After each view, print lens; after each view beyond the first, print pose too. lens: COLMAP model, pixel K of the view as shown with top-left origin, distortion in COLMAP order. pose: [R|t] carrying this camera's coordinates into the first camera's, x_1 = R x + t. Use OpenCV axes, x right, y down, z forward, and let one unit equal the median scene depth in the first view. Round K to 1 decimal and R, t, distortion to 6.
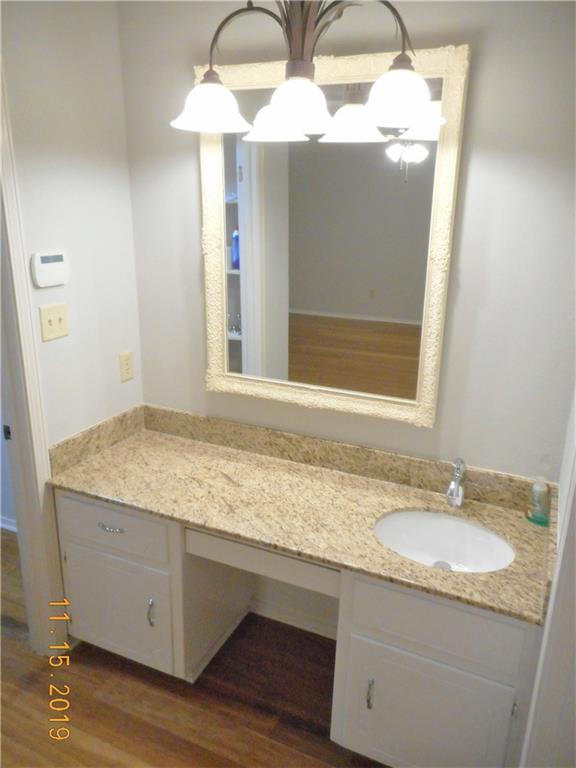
lens RADIAL K [[578.9, 0, 290.9], [0, 578.9, 381.6], [0, 0, 1]] dist [0.009901, -0.007173]
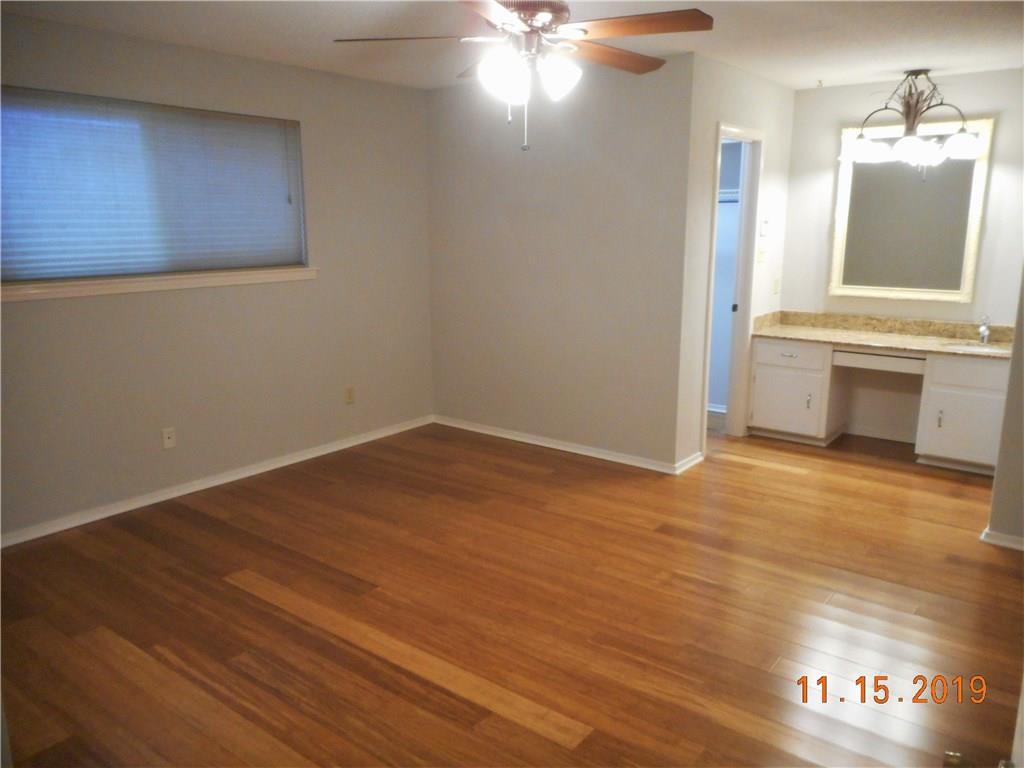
lens RADIAL K [[771.9, 0, 507.1], [0, 771.9, 389.3], [0, 0, 1]] dist [0.009901, -0.007173]
pose [[0.972344, 0.023037, -0.232416, -0.616121], [-0.042976, 0.995779, -0.081095, 0.608797], [0.229567, 0.088840, 0.969230, -1.730479]]
